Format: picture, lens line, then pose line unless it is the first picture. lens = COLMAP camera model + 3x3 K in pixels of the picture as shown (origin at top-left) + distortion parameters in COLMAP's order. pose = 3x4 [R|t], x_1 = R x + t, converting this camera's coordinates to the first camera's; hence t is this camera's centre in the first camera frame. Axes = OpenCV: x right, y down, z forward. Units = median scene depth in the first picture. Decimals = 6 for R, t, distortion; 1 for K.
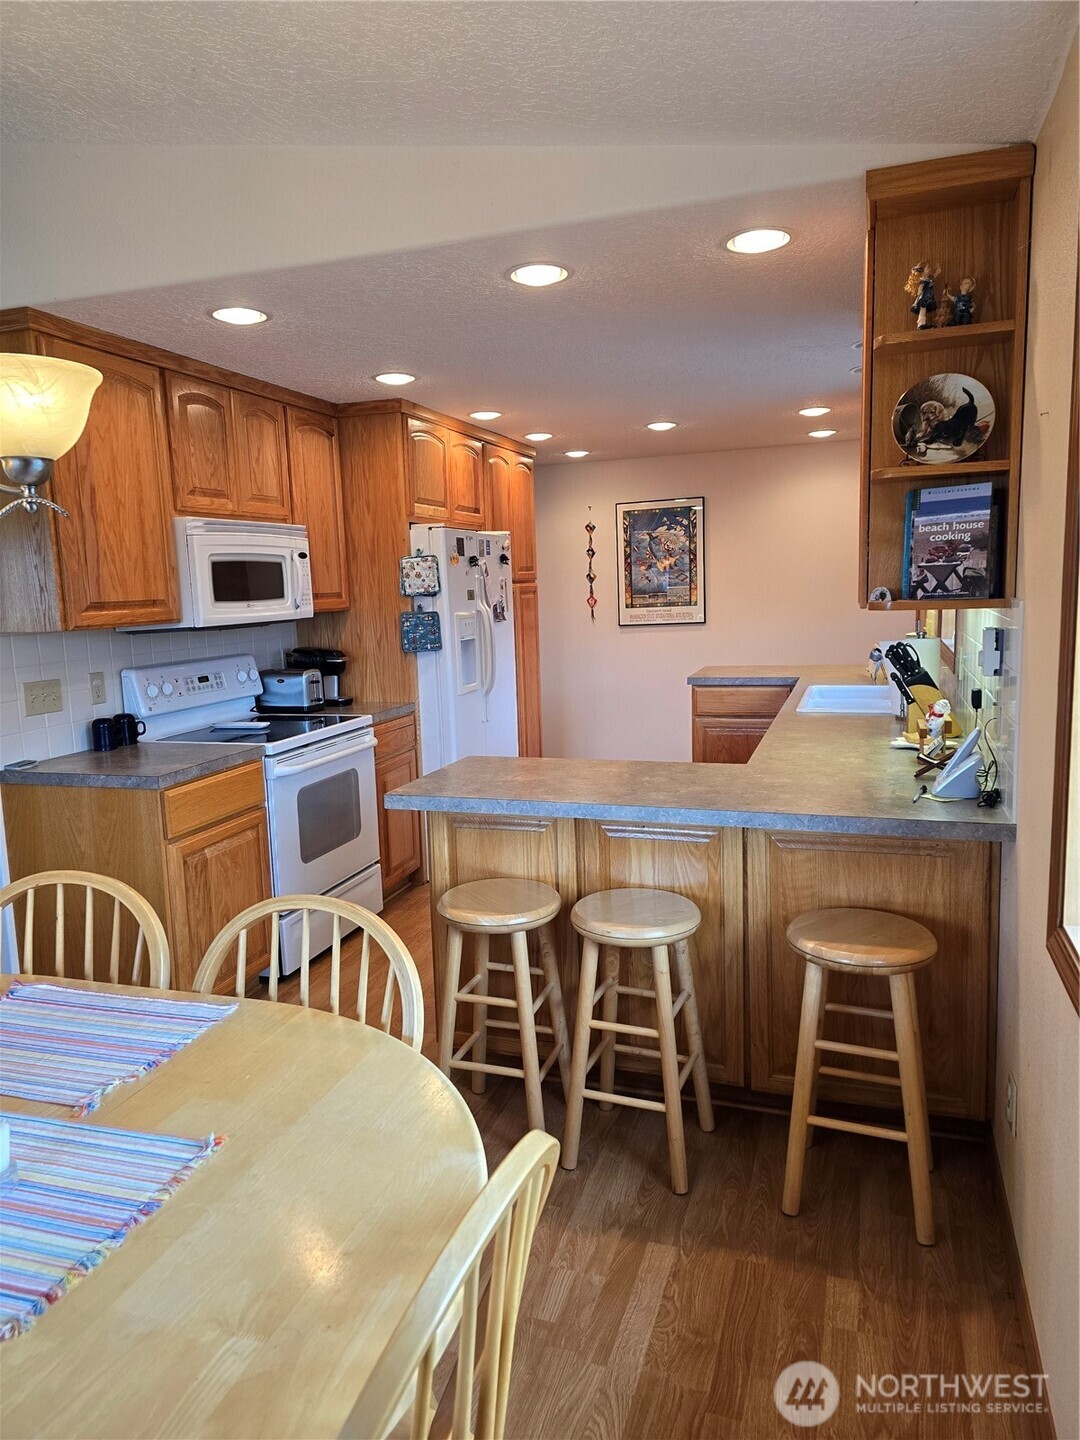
lens RADIAL K [[974.0, 0, 540.0], [0, 974.0, 720.0], [0, 0, 1]] dist [0.069558, -0.065890]
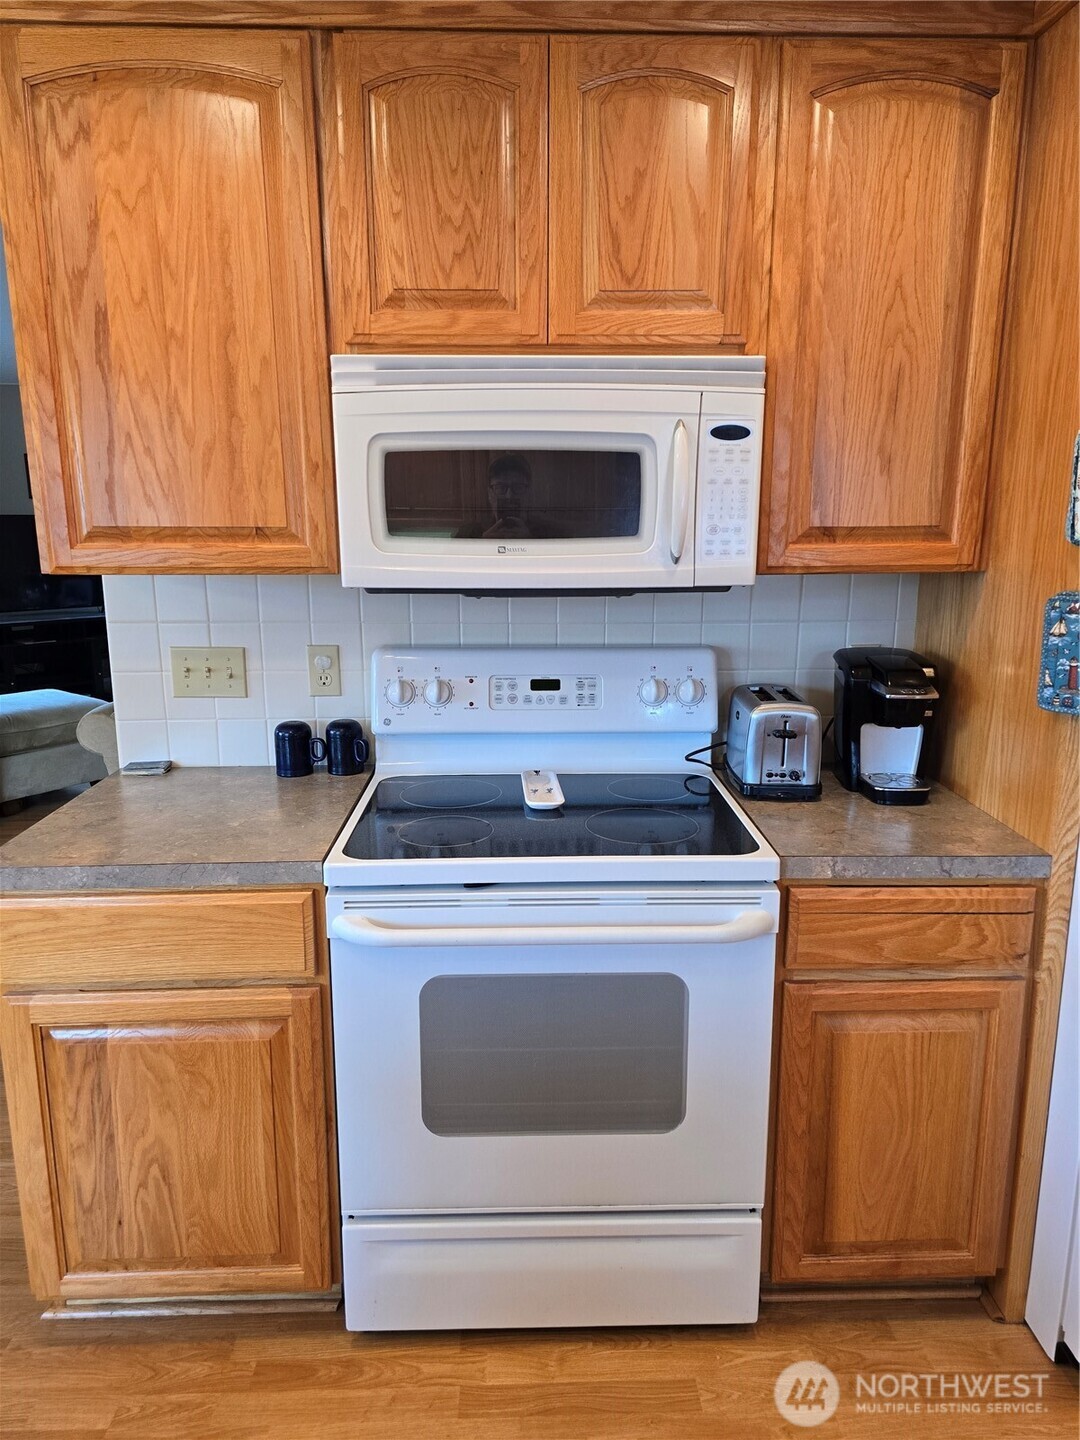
lens RADIAL K [[974.0, 0, 540.0], [0, 974.0, 720.0], [0, 0, 1]] dist [0.069558, -0.065890]
pose [[0.349647, 0.227157, -0.908926, 0.144971], [-0.144023, 0.971662, 0.187432, -0.131265], [0.925745, 0.065371, 0.372455, 0.879920]]
